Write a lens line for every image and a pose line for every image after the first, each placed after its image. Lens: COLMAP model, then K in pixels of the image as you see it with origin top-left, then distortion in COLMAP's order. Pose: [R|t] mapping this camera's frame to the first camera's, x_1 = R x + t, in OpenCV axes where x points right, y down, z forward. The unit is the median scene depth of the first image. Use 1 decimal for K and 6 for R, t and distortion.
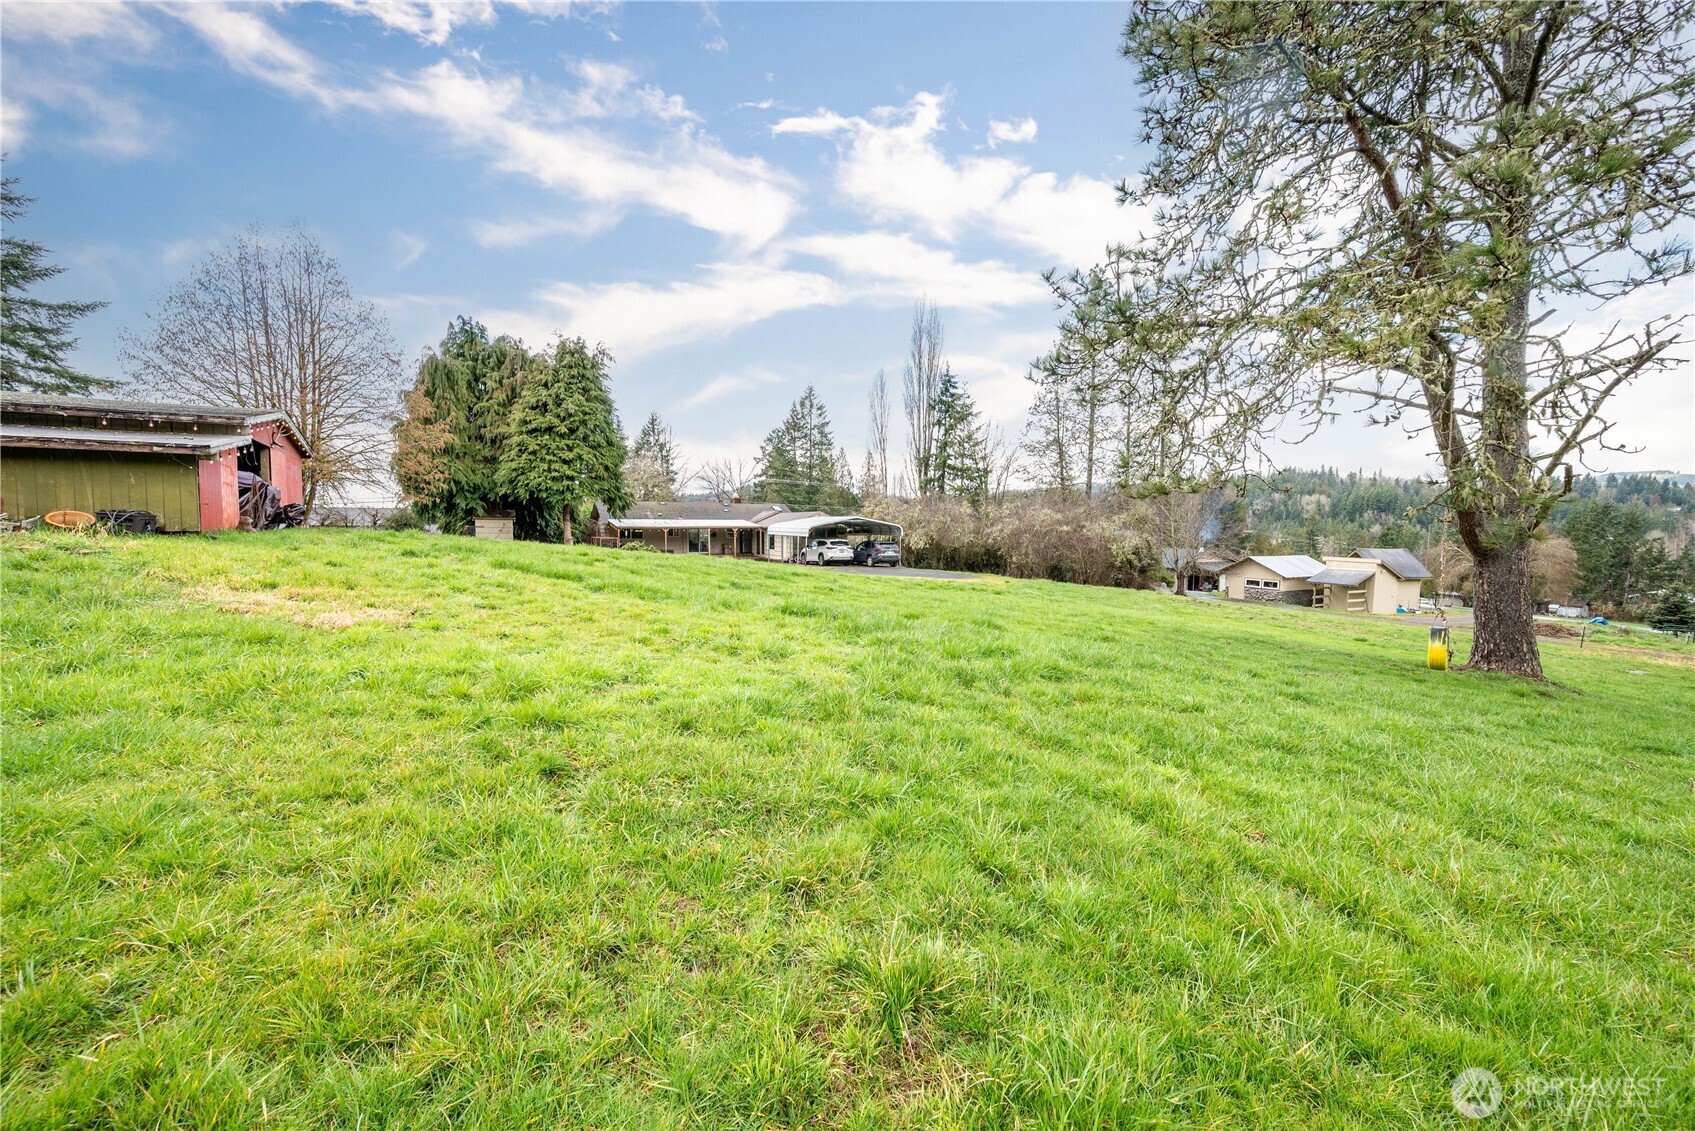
lens RADIAL K [[672.5, 0, 845.5], [0, 672.5, 564.0], [0, 0, 1]] dist [-0.000077, -0.000001]
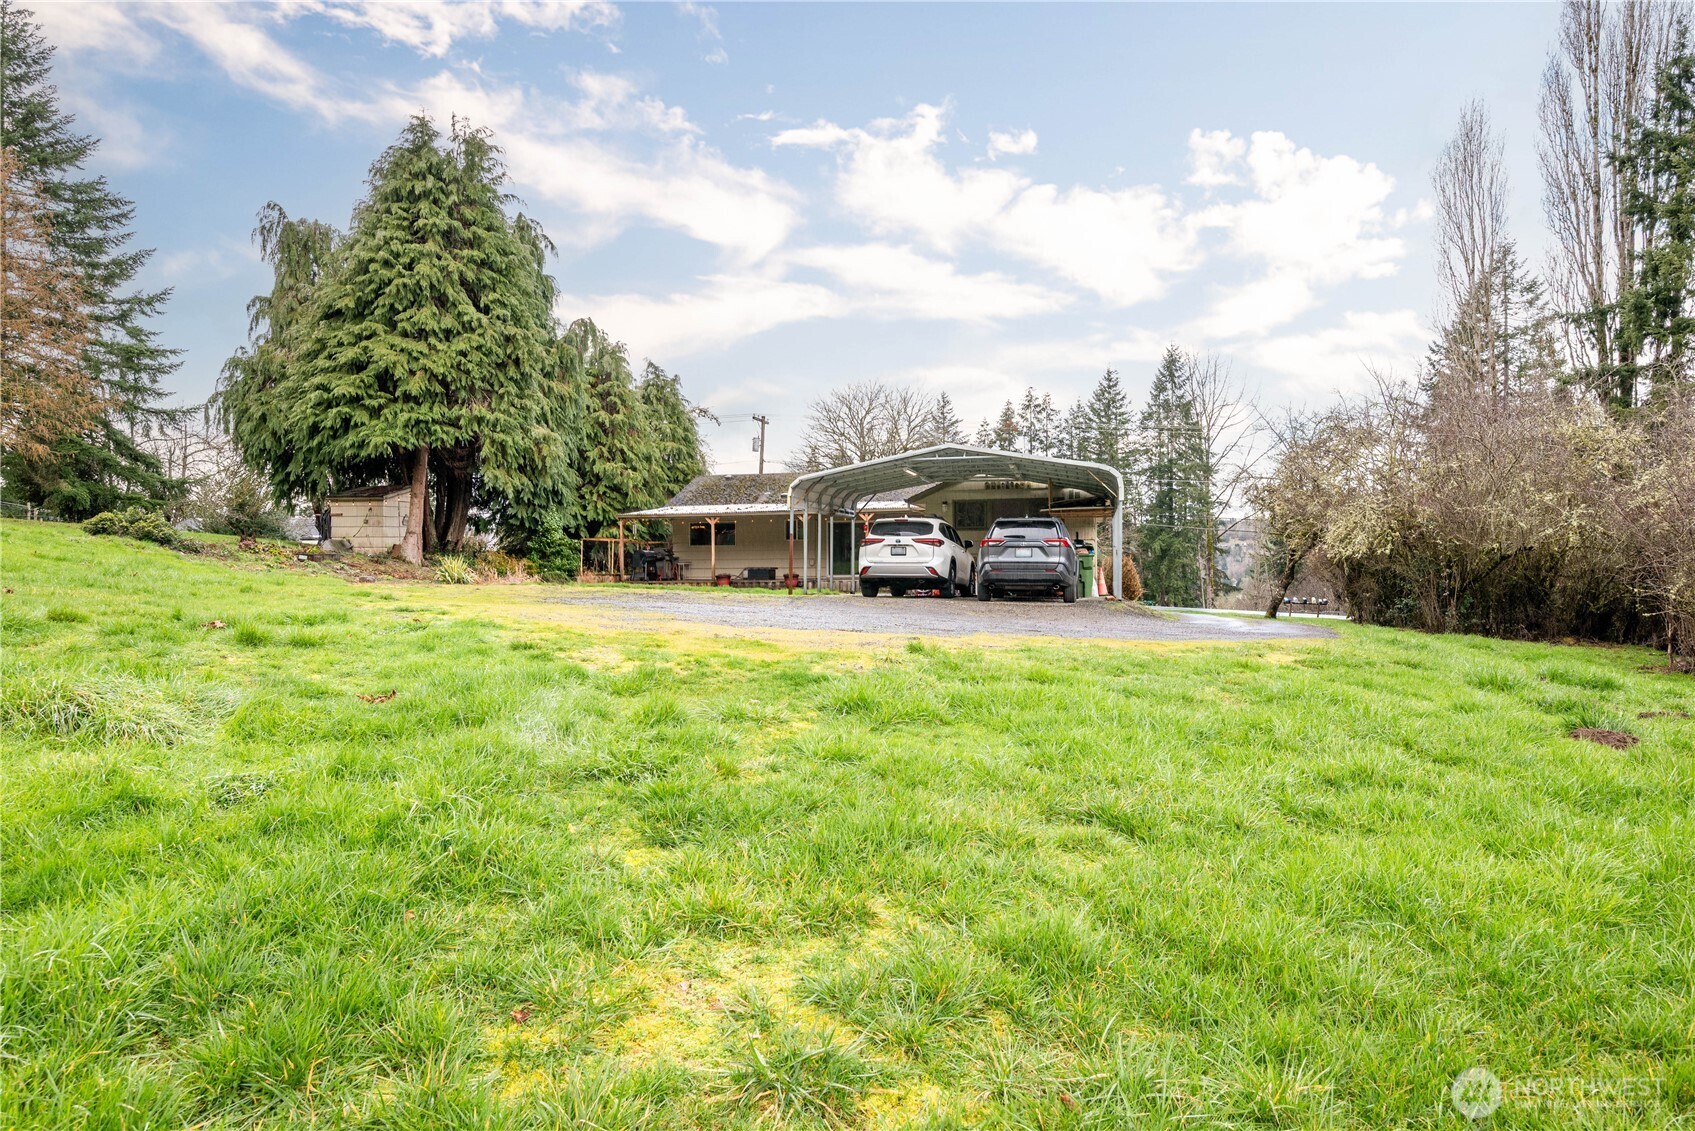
lens RADIAL K [[1089.4, 0, 856.6], [0, 1089.4, 574.6], [0, 0, 1]] dist [0.011907, 0.004712]
pose [[0.769242, -0.005768, -0.638932, 0.185368], [-0.026261, 0.998829, -0.040635, 0.008782], [0.638418, 0.048037, 0.768189, 0.327564]]
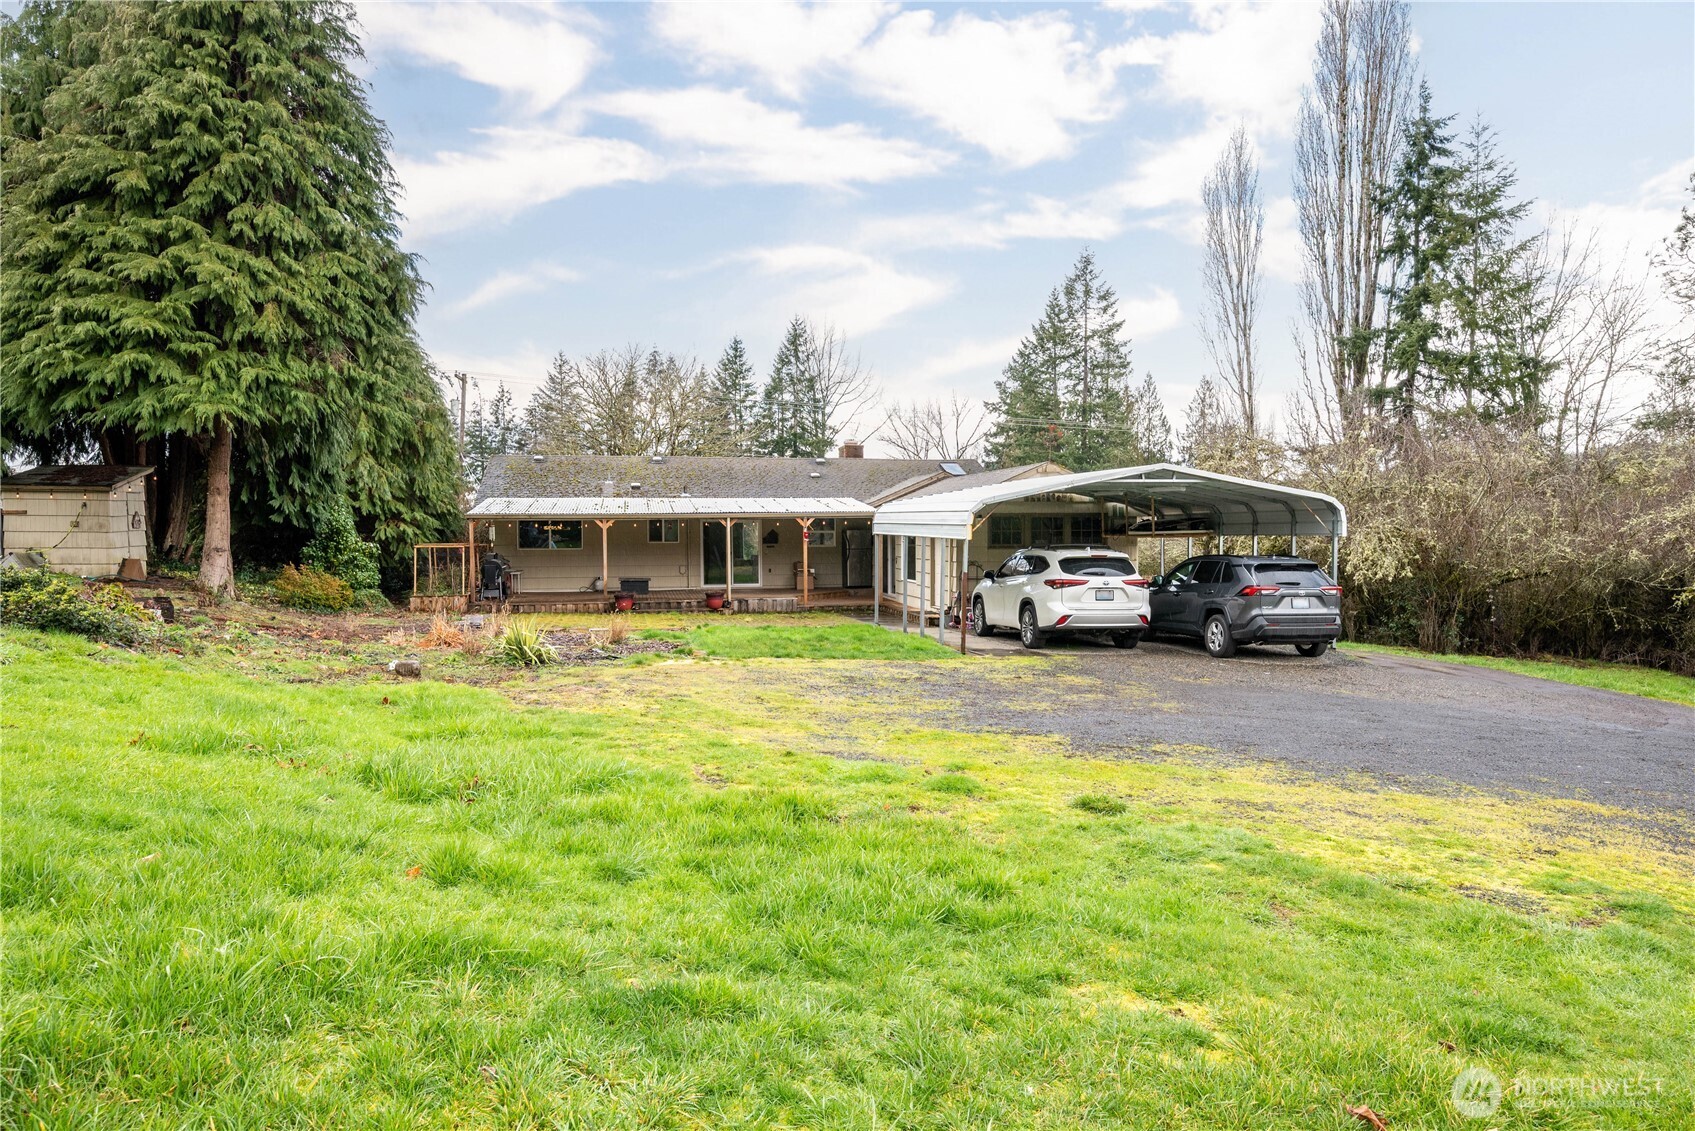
lens RADIAL K [[1089.4, 0, 857.8], [0, 1089.4, 568.3], [0, 0, 1]] dist [0.011907, 0.004712]
pose [[0.963684, 0.003031, -0.267027, 0.008820], [-0.008386, 0.999786, -0.018918, -0.011759], [0.266913, 0.020471, 0.963503, 0.319130]]
